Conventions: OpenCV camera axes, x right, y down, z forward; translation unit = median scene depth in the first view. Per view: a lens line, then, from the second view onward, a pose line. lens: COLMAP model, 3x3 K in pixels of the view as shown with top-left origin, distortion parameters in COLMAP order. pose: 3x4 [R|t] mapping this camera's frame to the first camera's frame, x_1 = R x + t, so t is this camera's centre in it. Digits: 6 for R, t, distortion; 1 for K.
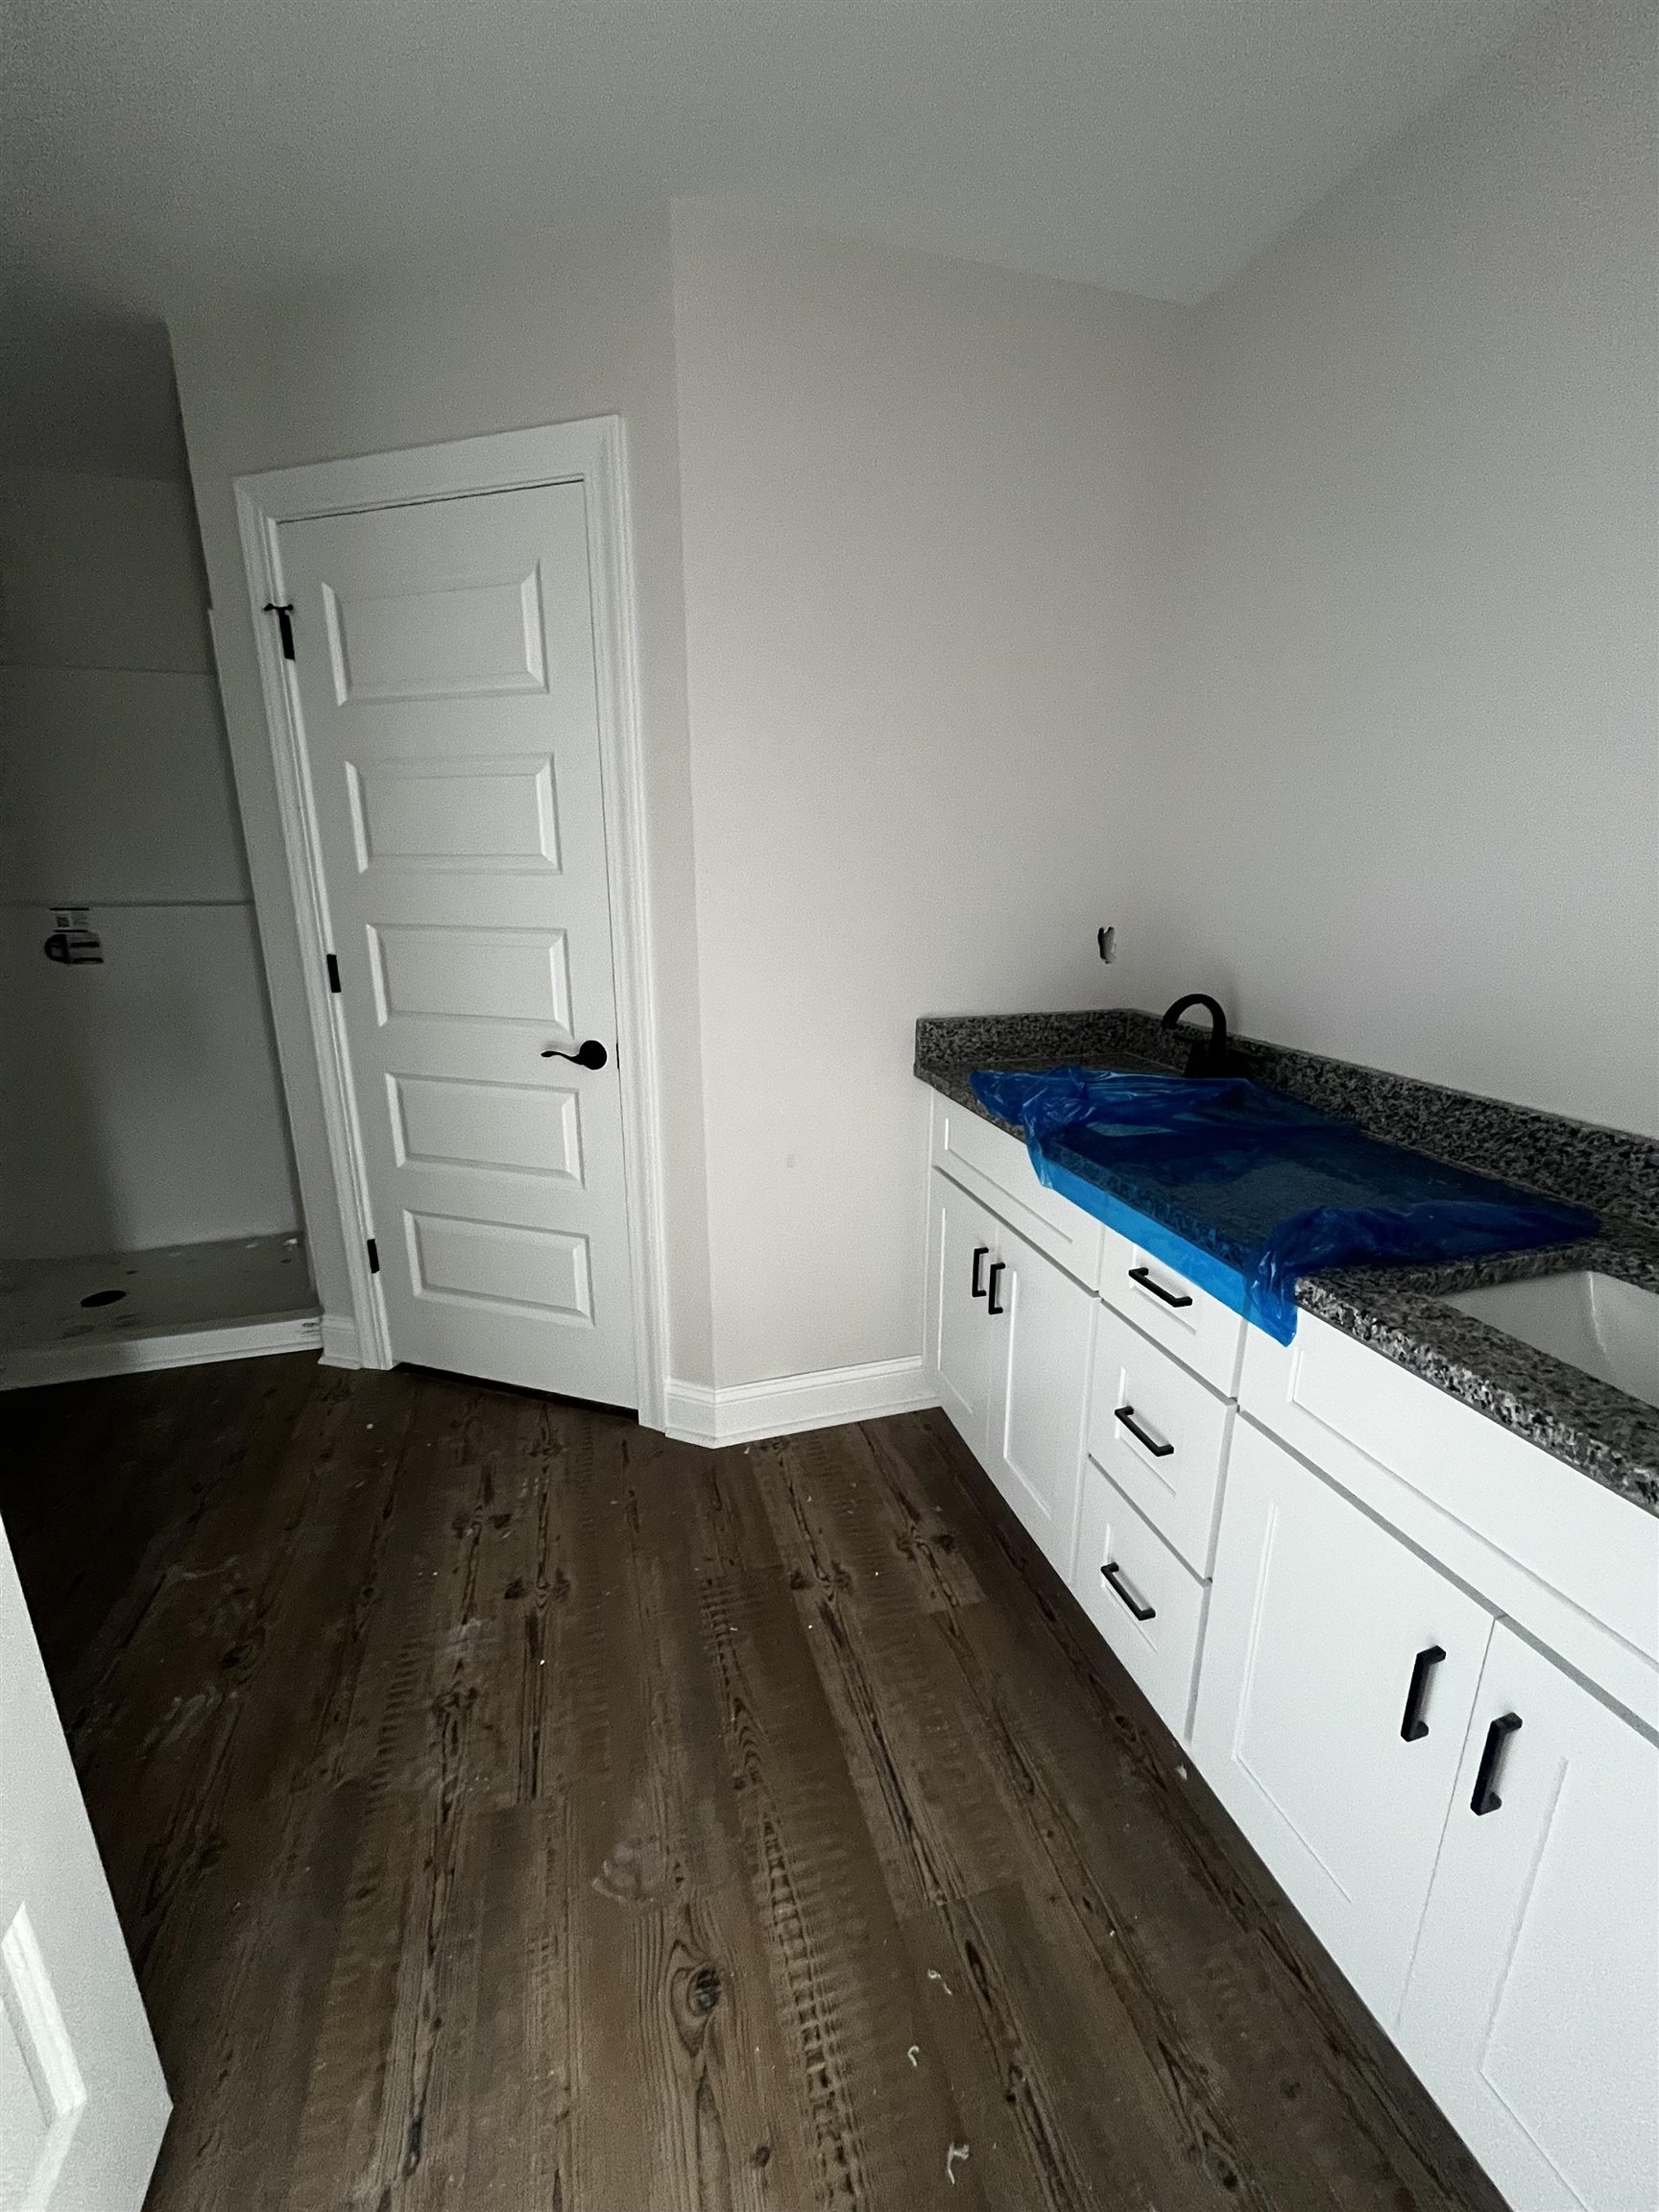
lens RADIAL K [[886.3, 0, 828.7], [0, 886.3, 1101.6], [0, 0, 1]] dist [-0.002902, 0.000007]
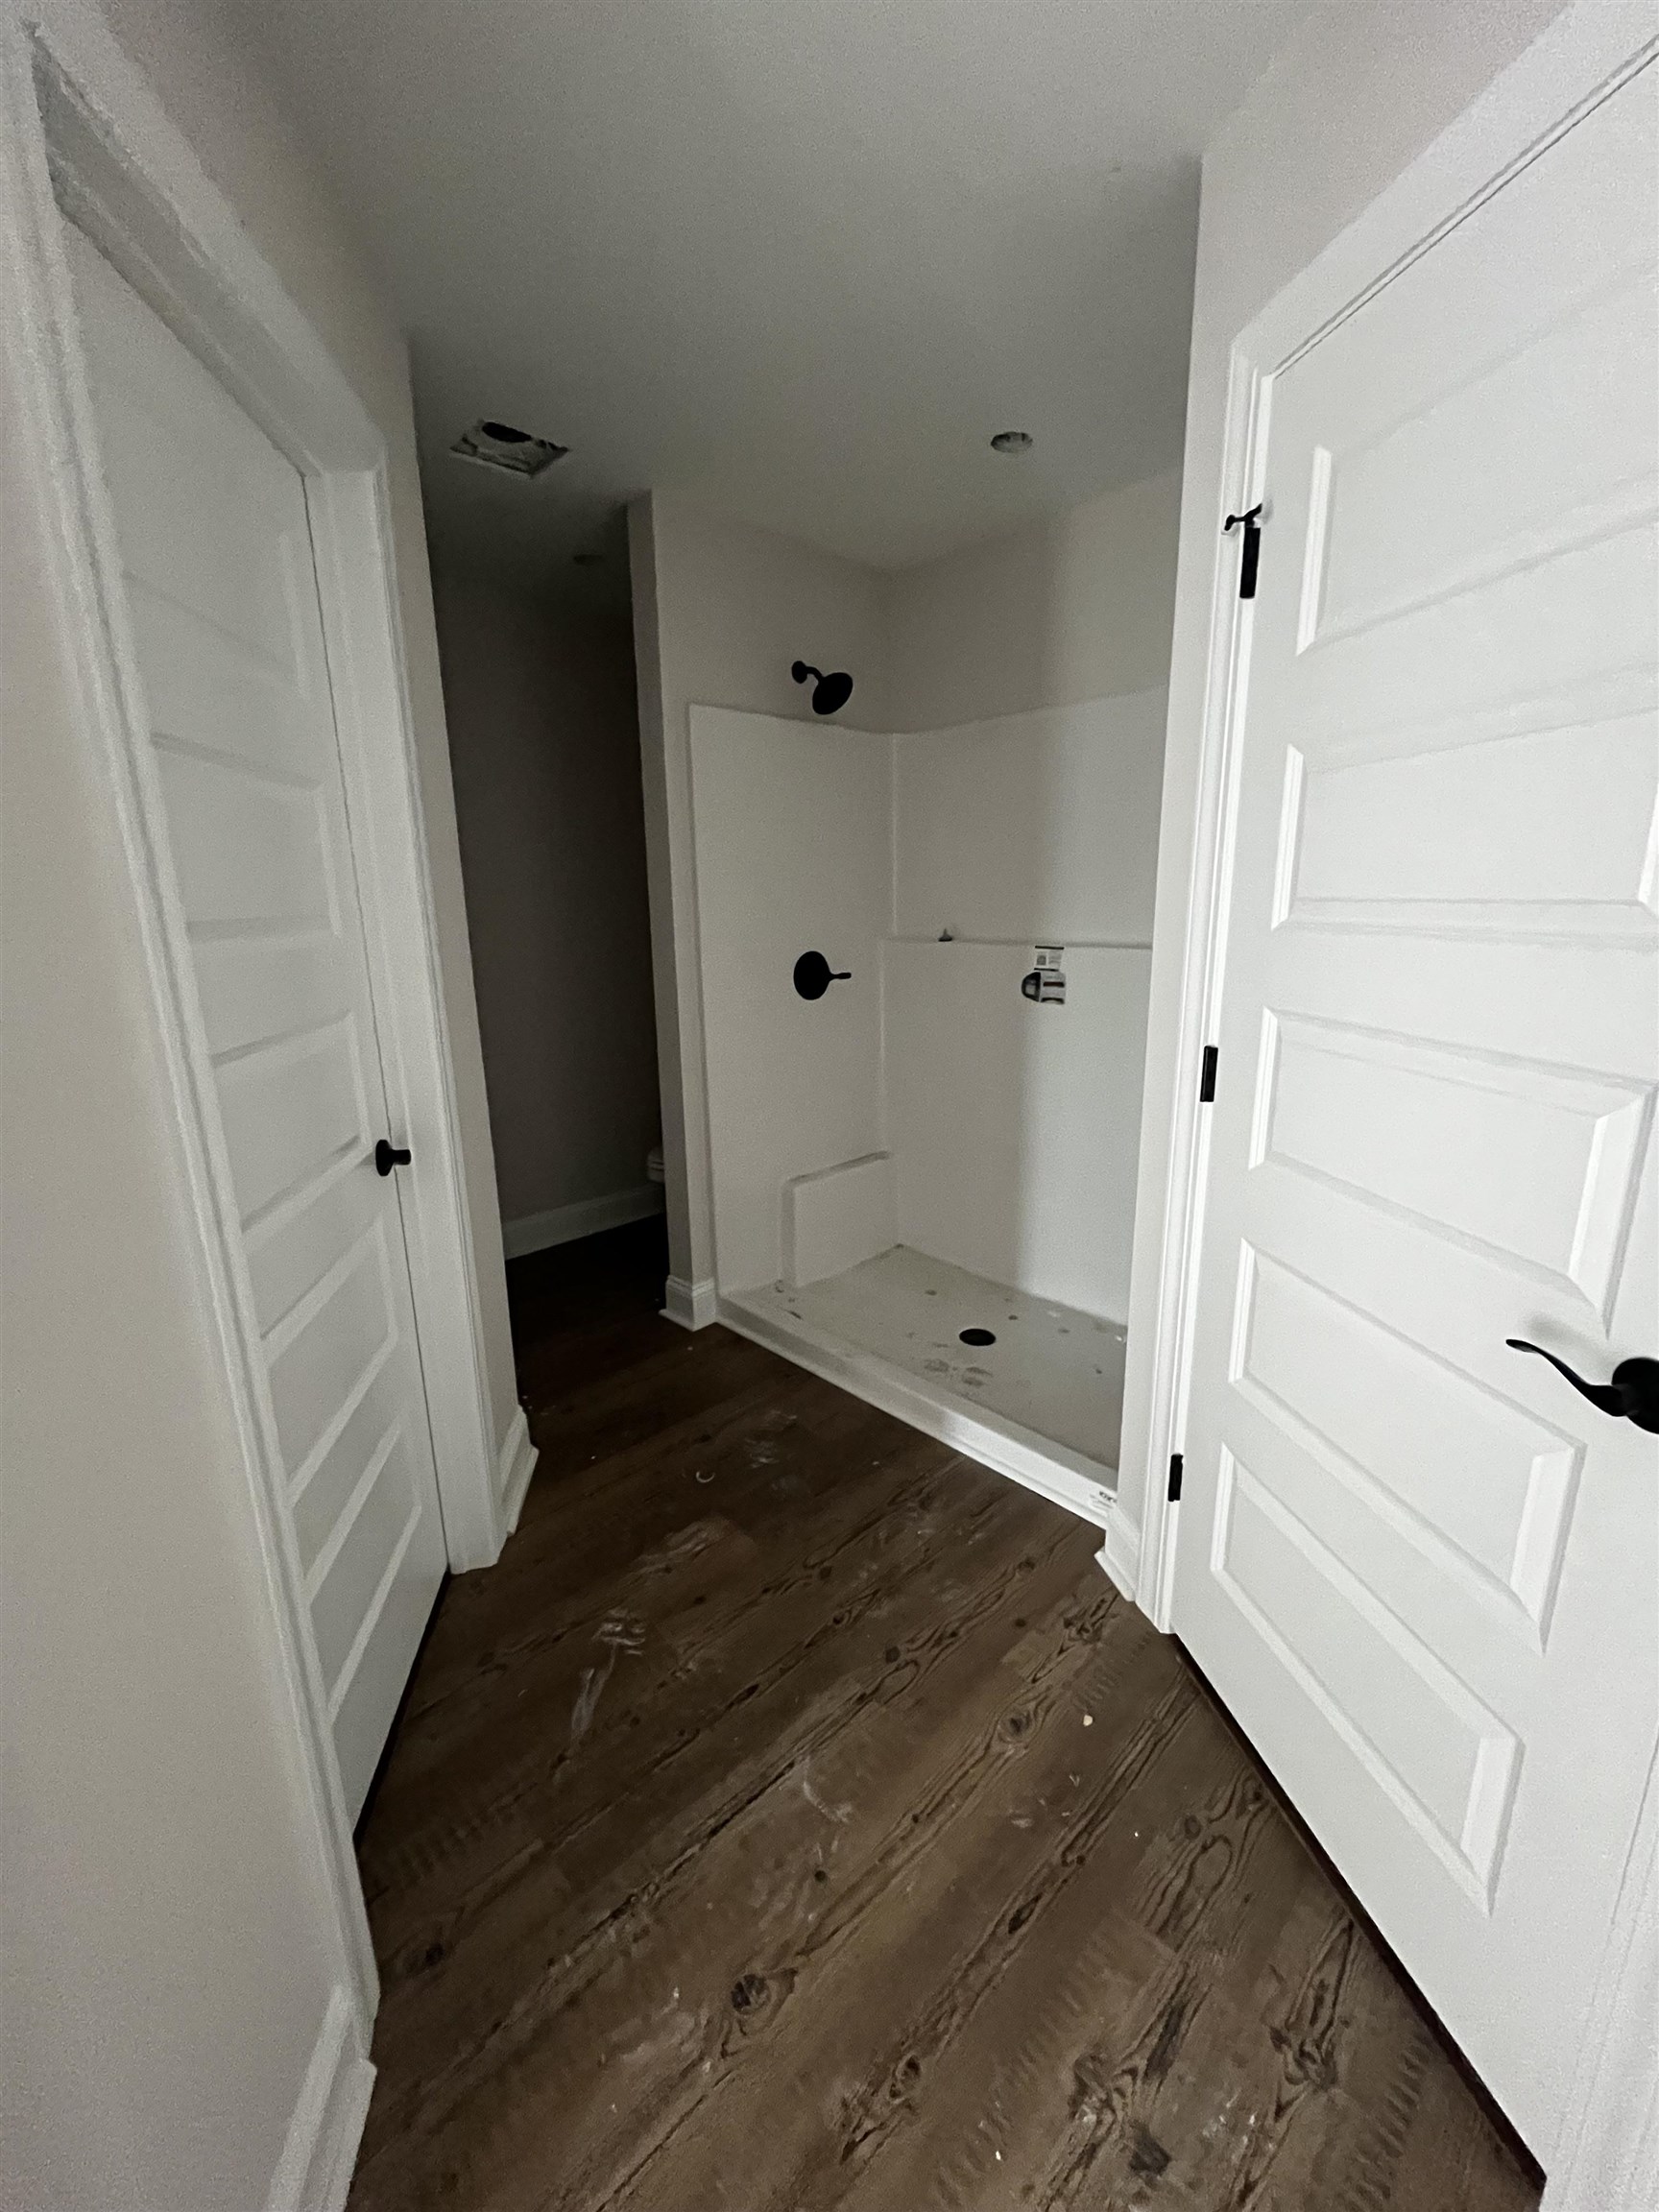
lens RADIAL K [[886.3, 0, 828.7], [0, 886.3, 1101.6], [0, 0, 1]] dist [-0.002902, 0.000007]
pose [[0.455677, 0.195758, -0.868353, -0.103678], [-0.213552, 0.971071, 0.106851, -0.130258], [0.864150, 0.136749, 0.484299, 0.418071]]
